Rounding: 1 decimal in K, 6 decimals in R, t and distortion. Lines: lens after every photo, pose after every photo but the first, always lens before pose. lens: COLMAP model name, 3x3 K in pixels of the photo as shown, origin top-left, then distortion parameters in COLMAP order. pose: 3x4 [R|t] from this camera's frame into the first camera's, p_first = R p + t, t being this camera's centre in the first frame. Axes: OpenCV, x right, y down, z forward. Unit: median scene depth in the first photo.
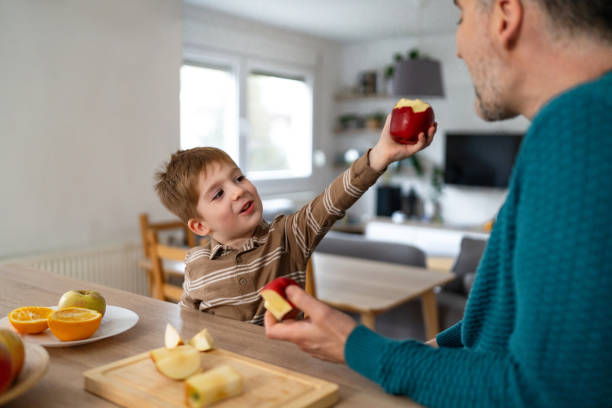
lens RADIAL K [[610.1, 0, 307.3], [0, 610.1, 198.3], [0, 0, 1]] dist [-0.008189, 0.028719]
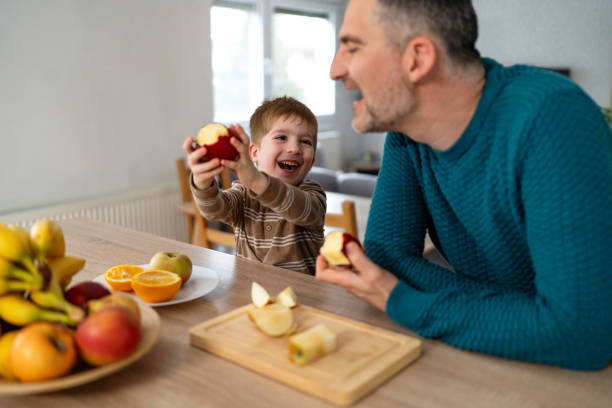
lens RADIAL K [[610.1, 0, 307.3], [0, 610.1, 198.3], [0, 0, 1]] dist [-0.008189, 0.028719]
pose [[0.999746, -0.007309, -0.021328, -0.097407], [0.009619, 0.993854, 0.110282, -0.056232], [0.020391, -0.110459, 0.993671, -0.057281]]
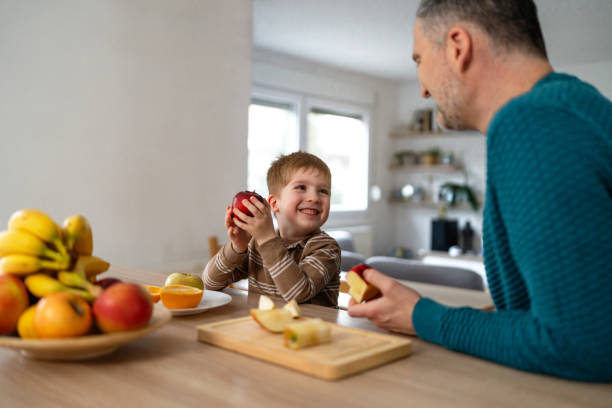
lens RADIAL K [[610.1, 0, 307.3], [0, 610.1, 198.3], [0, 0, 1]] dist [-0.008189, 0.028719]
pose [[0.996326, 0.007530, -0.085315, -0.037809], [-0.013602, 0.997397, -0.070808, 0.090362], [0.084560, 0.071708, 0.993835, -0.153025]]
